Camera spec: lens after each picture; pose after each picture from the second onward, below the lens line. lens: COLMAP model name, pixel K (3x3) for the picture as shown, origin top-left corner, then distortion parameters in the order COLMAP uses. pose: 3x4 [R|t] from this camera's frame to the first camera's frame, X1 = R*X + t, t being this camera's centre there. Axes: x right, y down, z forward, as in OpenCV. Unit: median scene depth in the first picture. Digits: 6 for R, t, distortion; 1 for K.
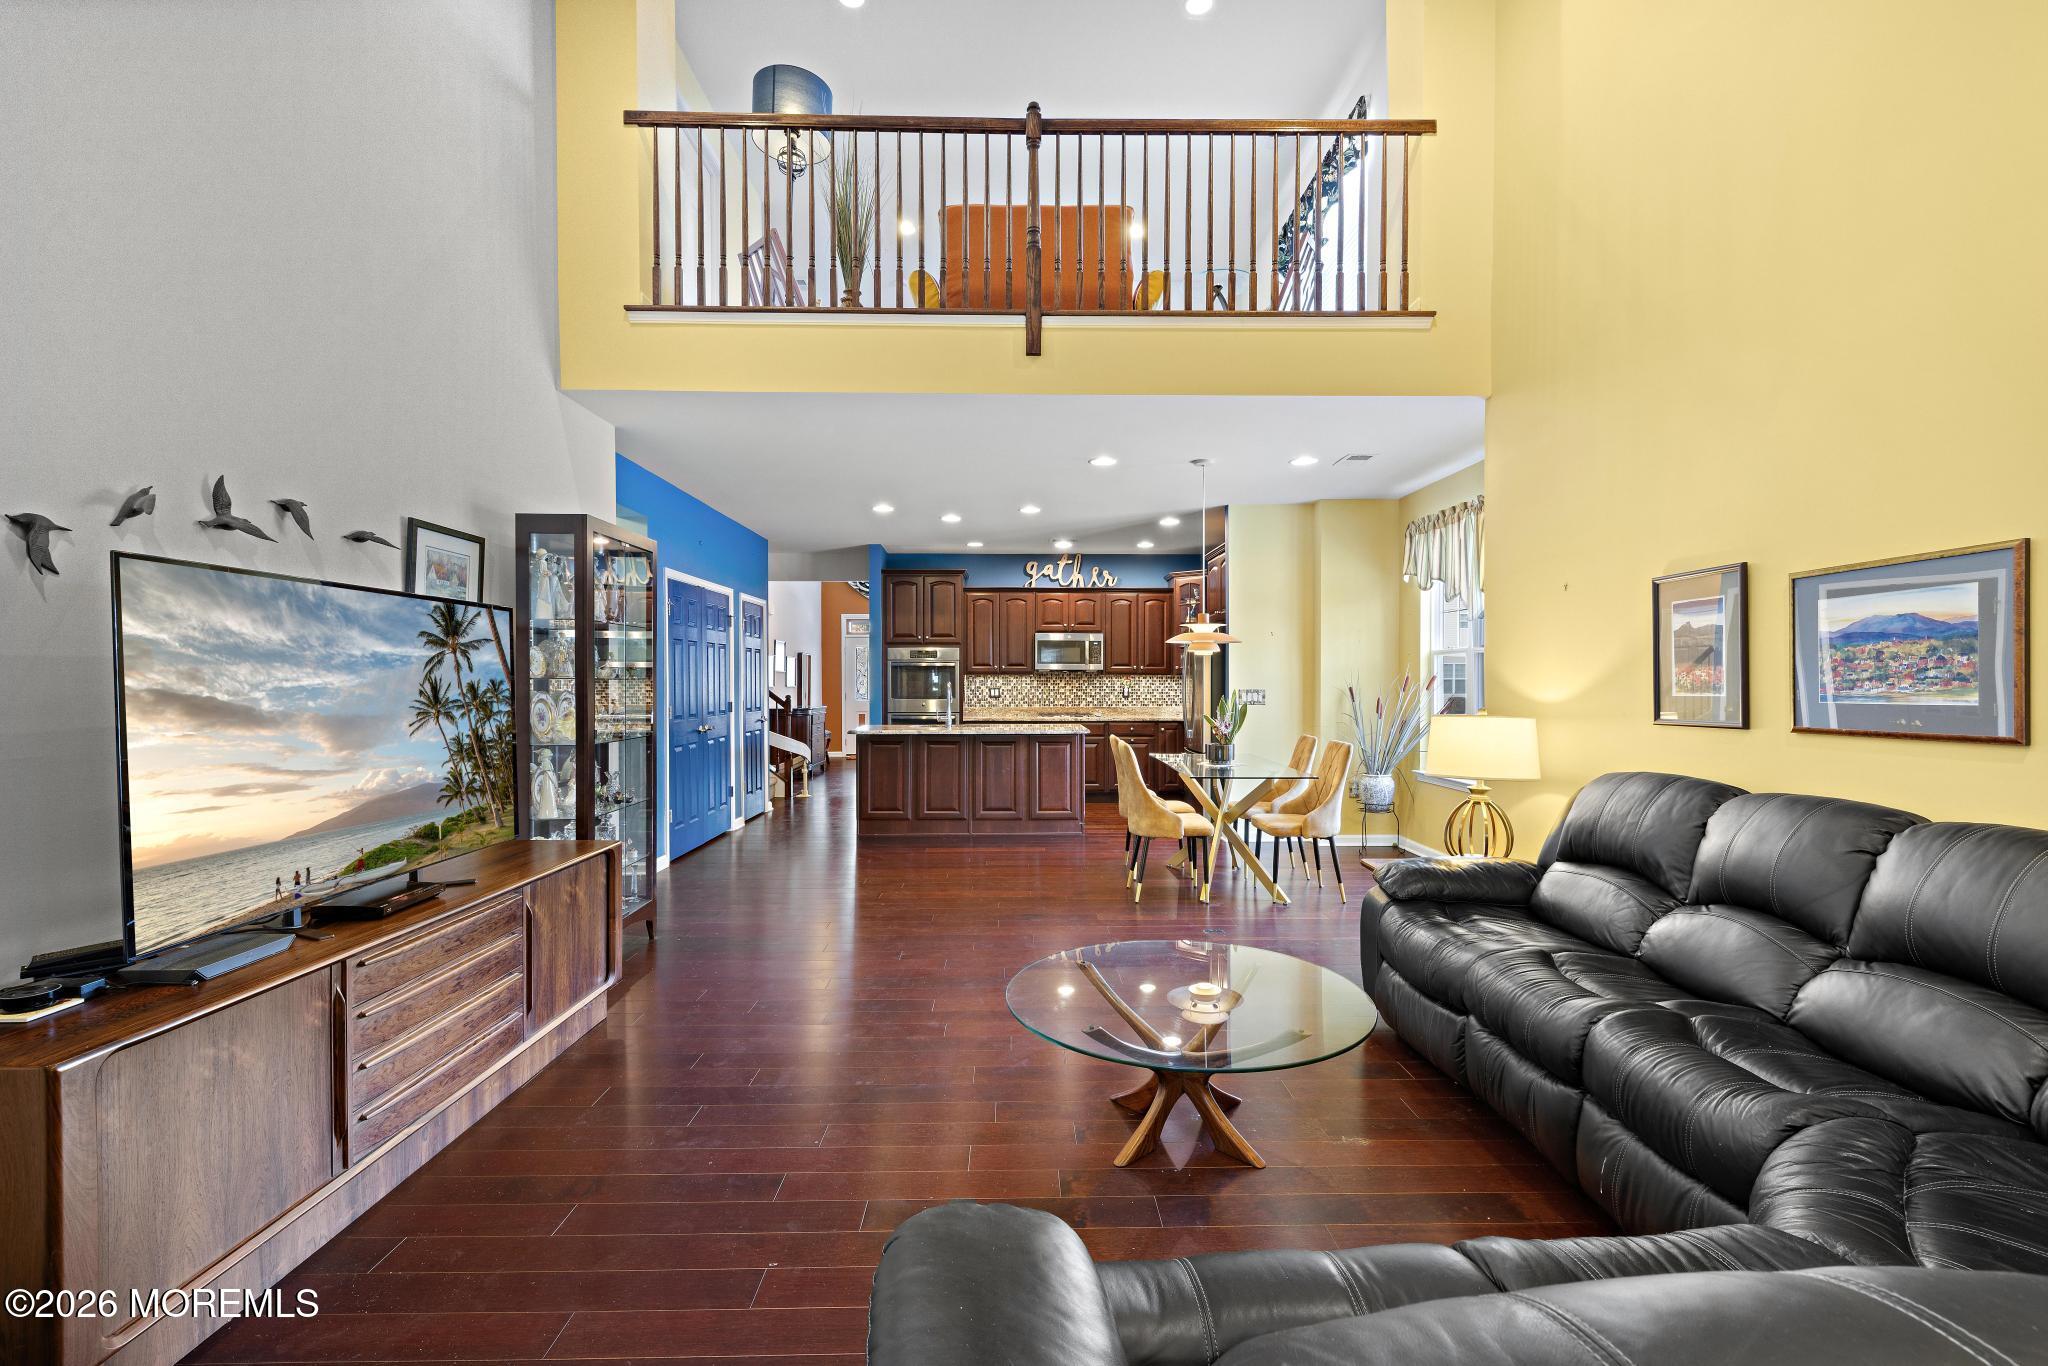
lens RADIAL K [[890.6, 0, 1029.9], [0, 890.6, 685.4], [0, 0, 1]] dist [0.000499, 0.000043]
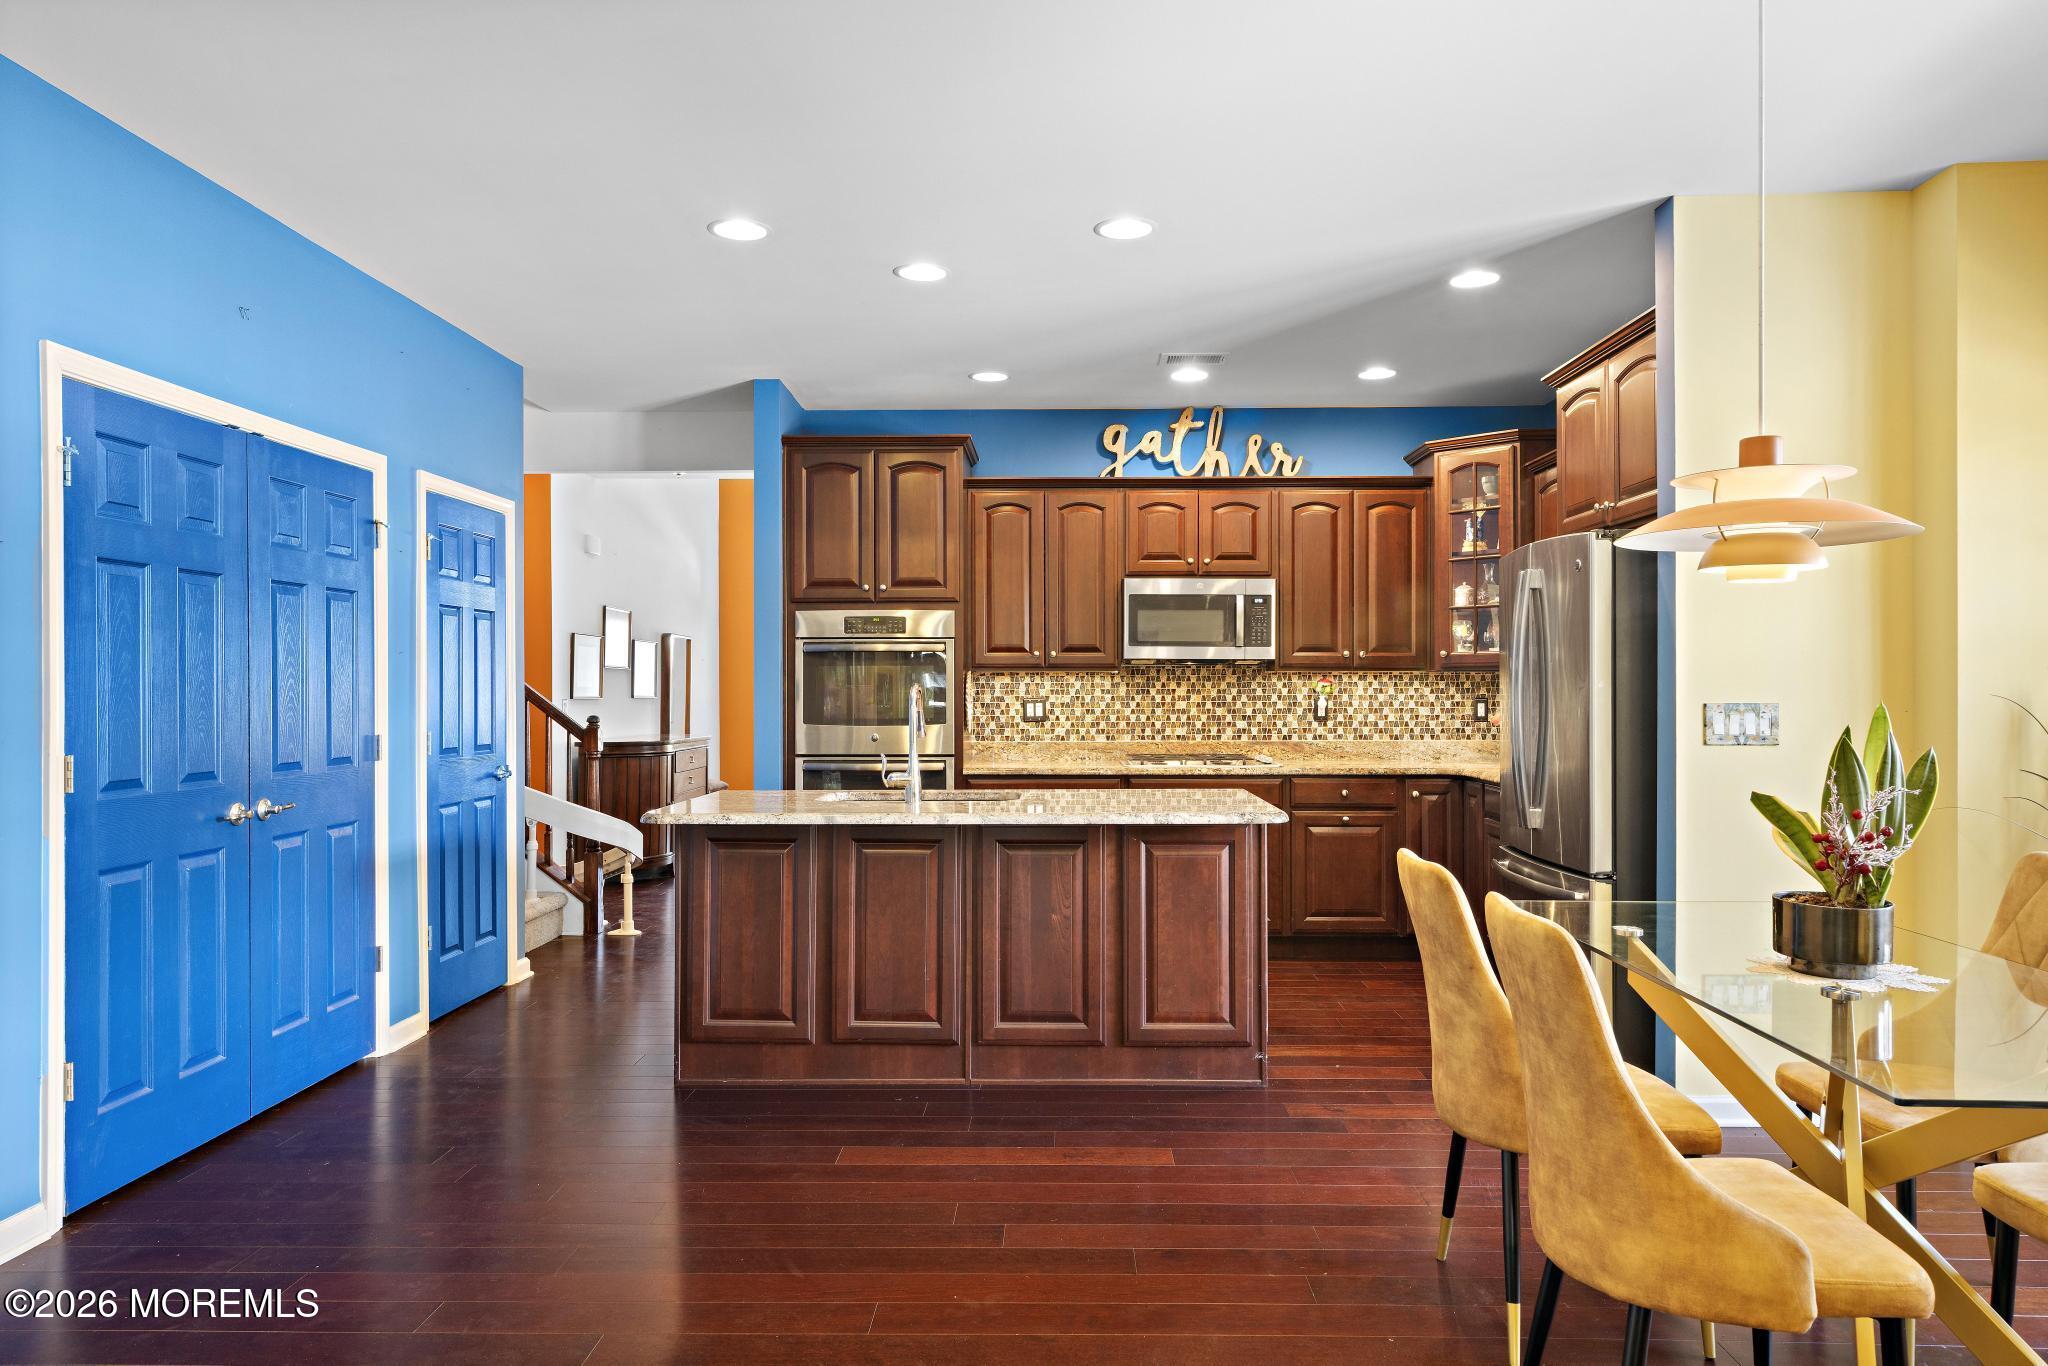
lens RADIAL K [[1296.2, 0, 1033.6], [0, 1296.2, 687.0], [0, 0, 1]] dist [-0.001462, -0.000829]
pose [[0.999056, -0.001658, -0.043409, -0.011129], [0.001366, 0.999976, -0.006764, 0.000678], [0.043419, 0.006698, 0.999035, 0.341594]]
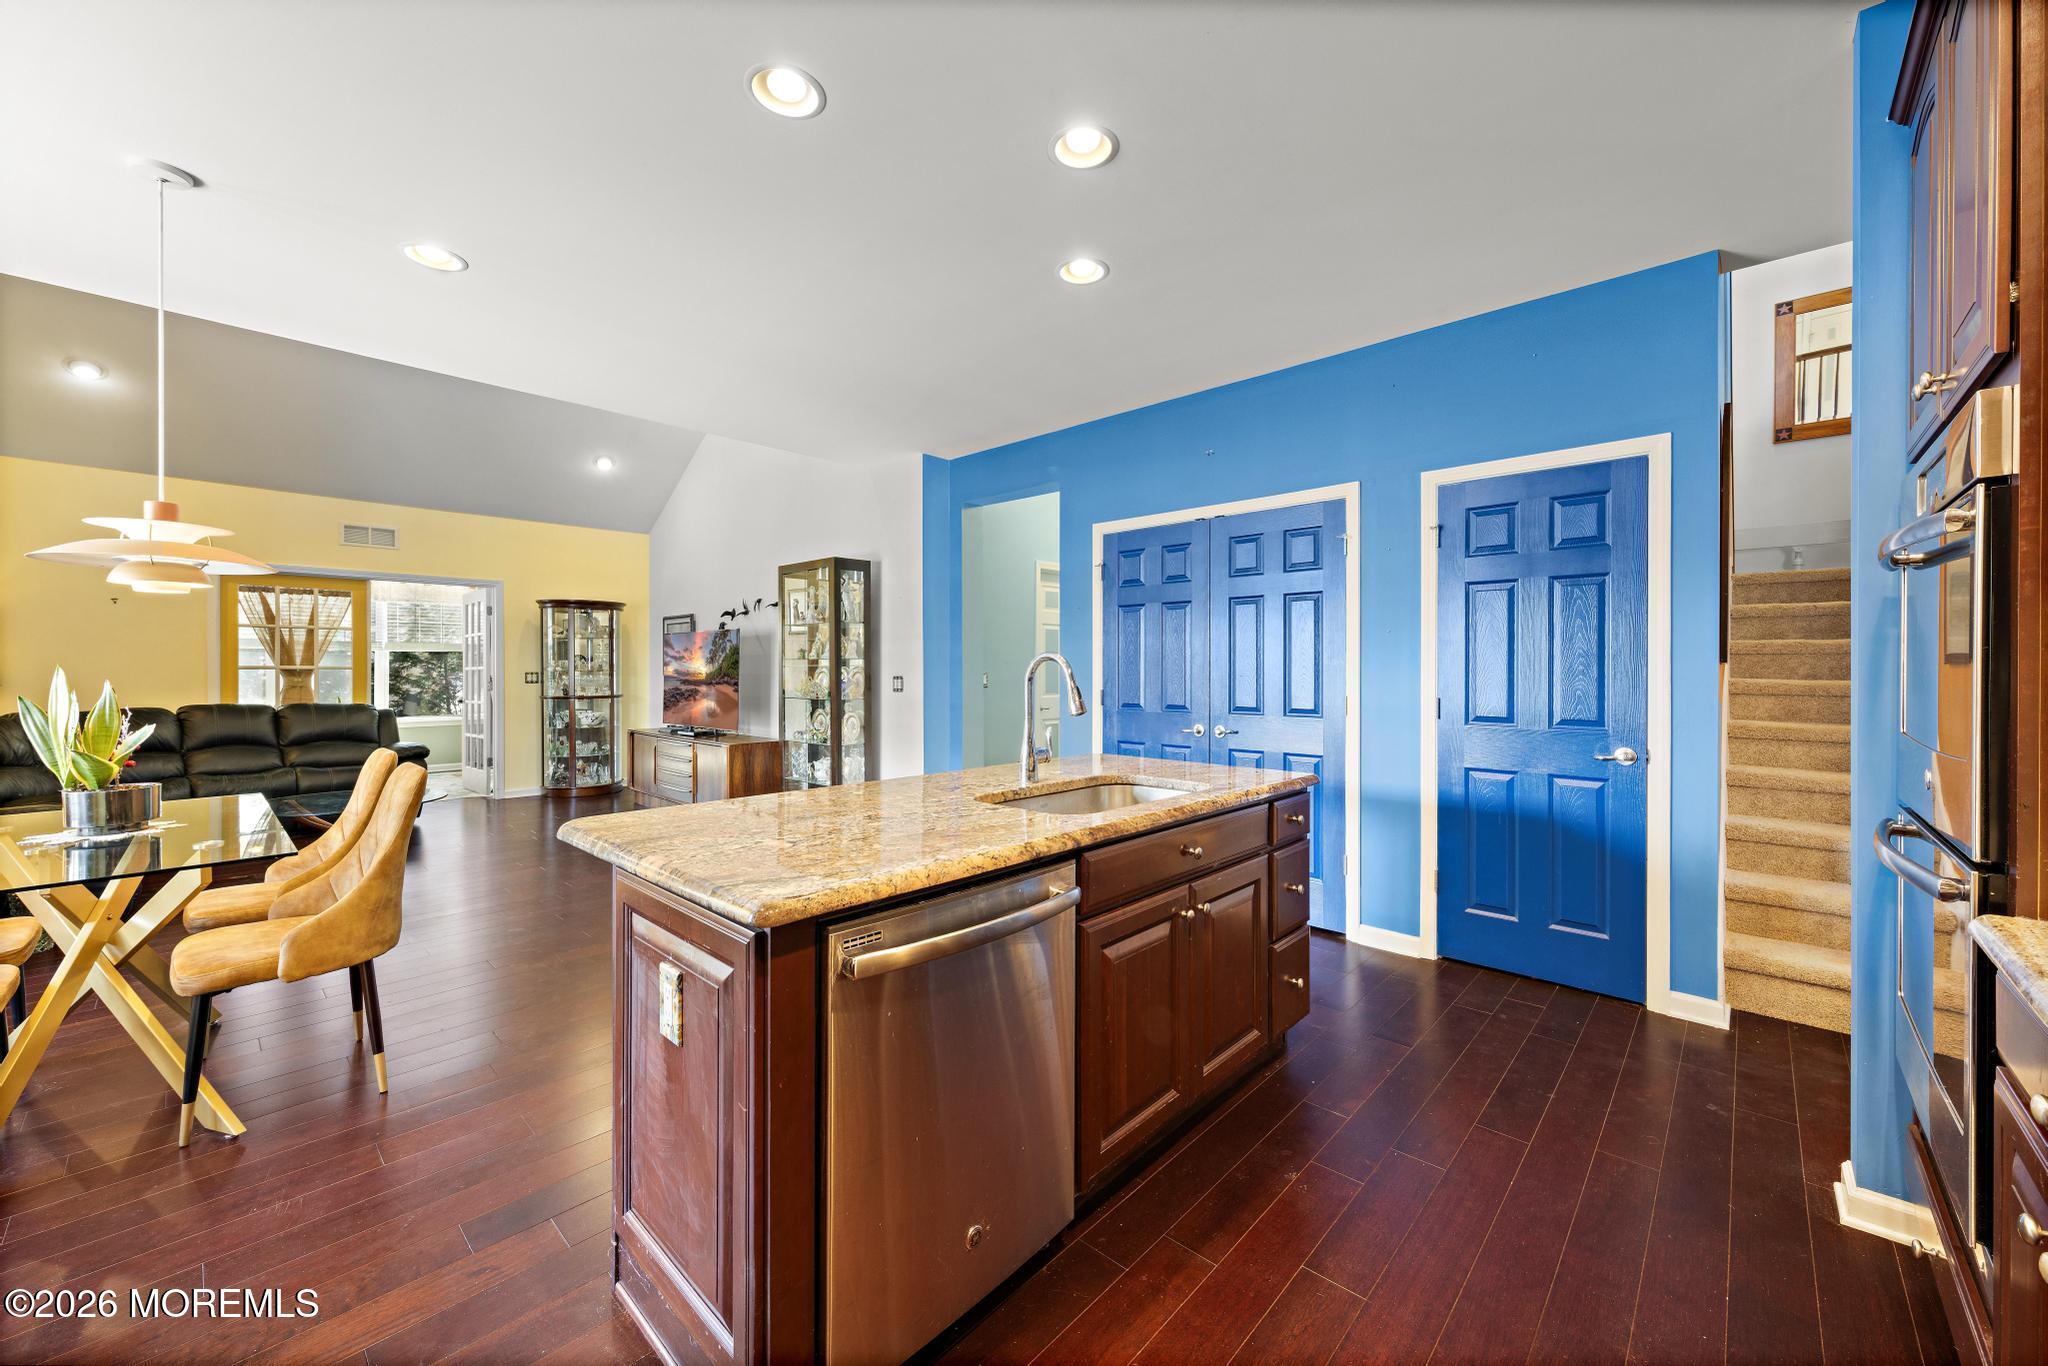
lens RADIAL K [[783.6, 0, 1019.3], [0, 783.6, 674.1], [0, 0, 1]] dist [-0.001643, -0.000238]
pose [[-0.695977, 0.000828, -0.718063, 0.109970], [-0.007424, 0.999938, 0.008349, 0.001962], [0.718026, 0.011142, -0.695928, 0.944714]]
